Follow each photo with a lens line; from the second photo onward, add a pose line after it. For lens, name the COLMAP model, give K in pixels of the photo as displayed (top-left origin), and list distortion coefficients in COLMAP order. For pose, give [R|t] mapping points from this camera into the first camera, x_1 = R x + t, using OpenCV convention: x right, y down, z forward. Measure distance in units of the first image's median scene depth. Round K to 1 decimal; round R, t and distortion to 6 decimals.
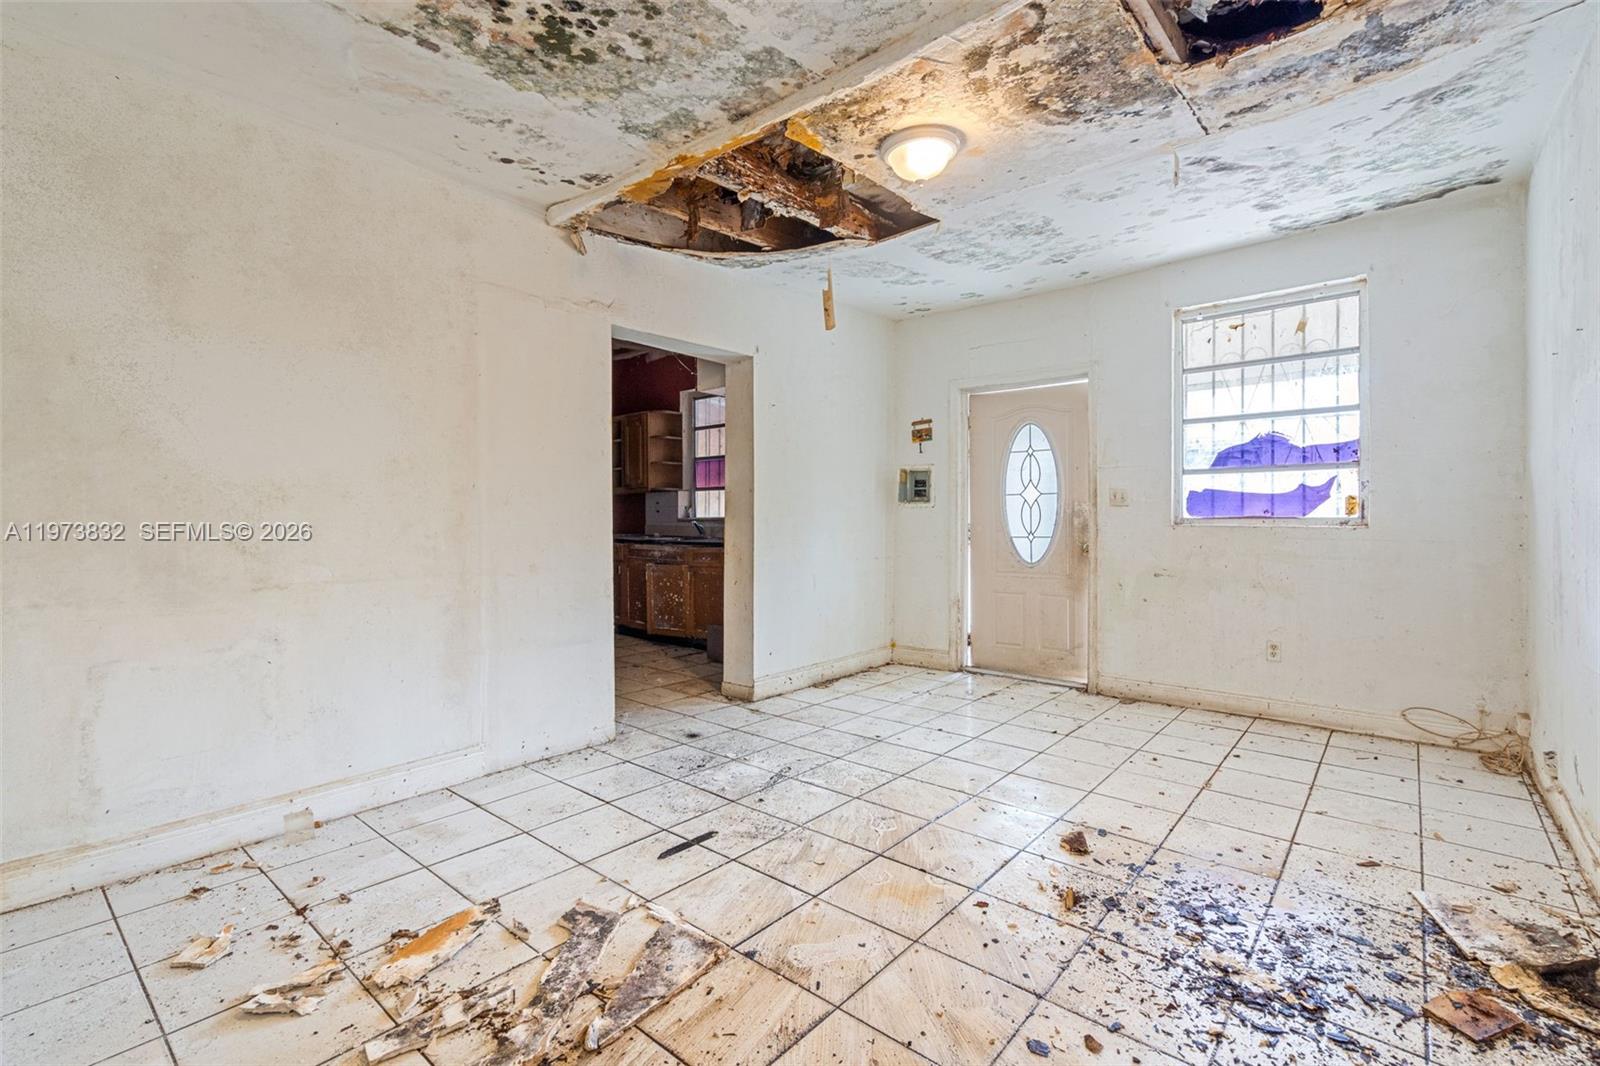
lens RADIAL K [[728.9, 0, 790.1], [0, 728.9, 518.8], [0, 0, 1]] dist [-0.002457, 0.001111]
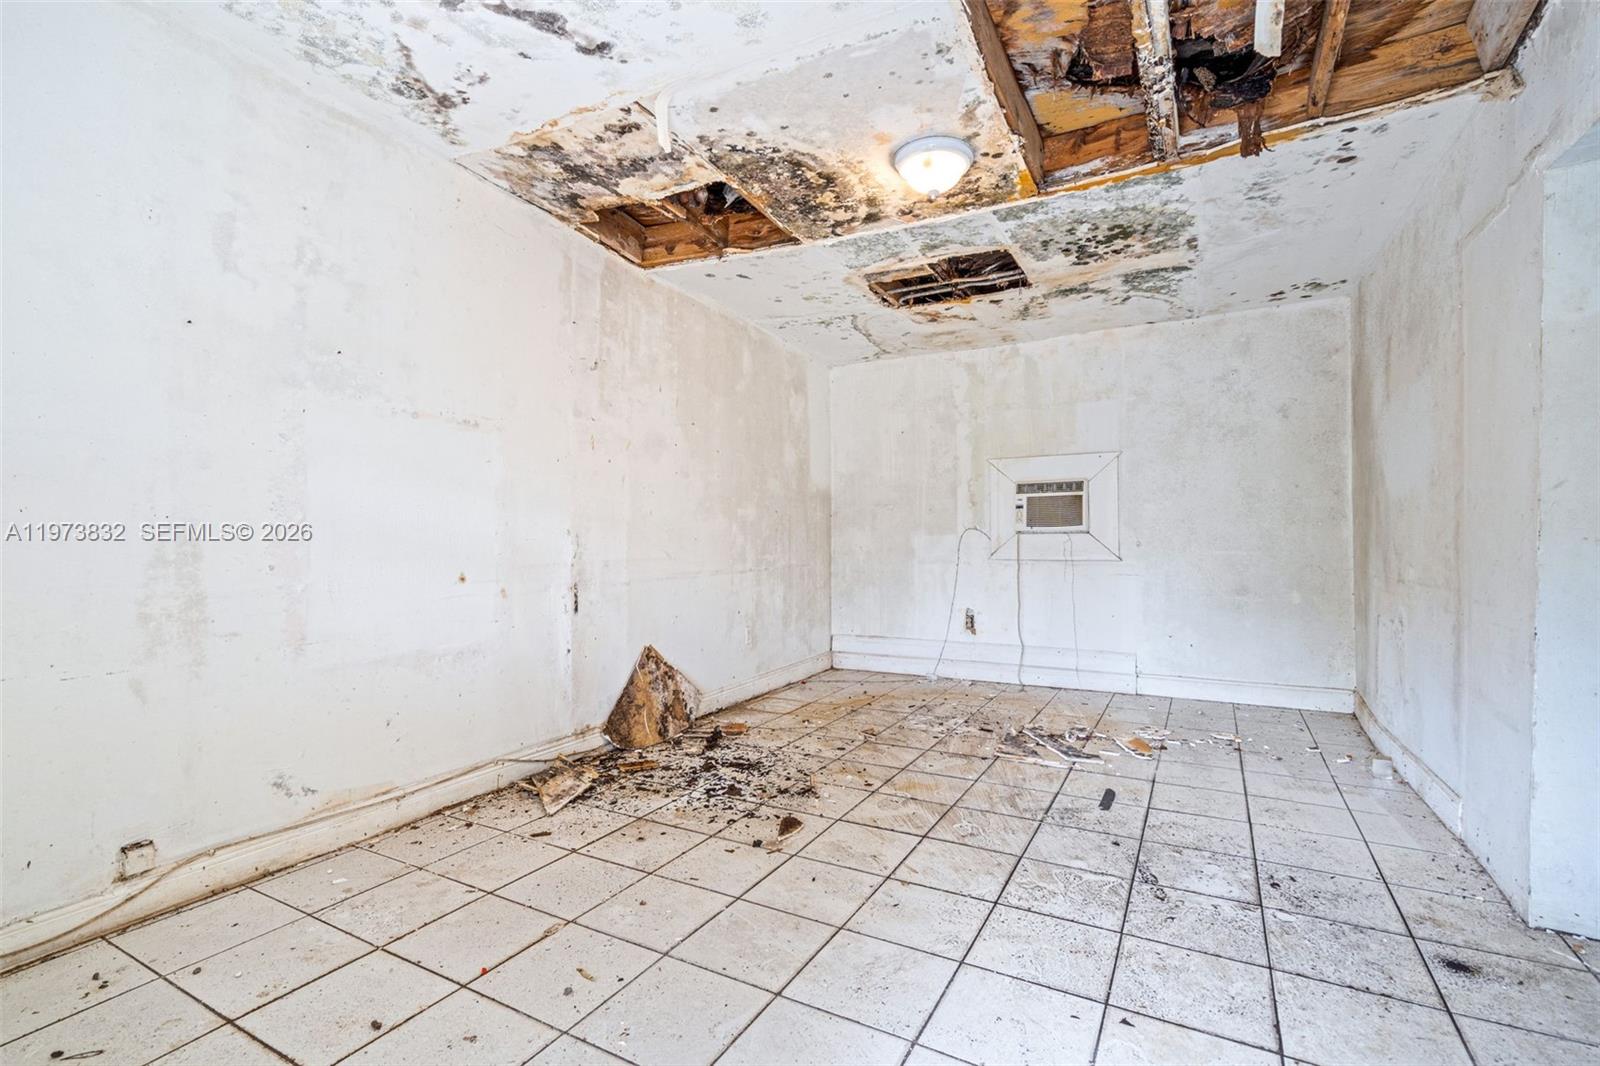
lens RADIAL K [[728.9, 0, 790.1], [0, 728.9, 518.8], [0, 0, 1]] dist [-0.002457, 0.001111]
pose [[-0.981834, -0.004605, -0.189688, 0.681927], [-0.001845, 0.999890, -0.014726, 0.003889], [0.189735, -0.014109, -0.981734, 2.356443]]
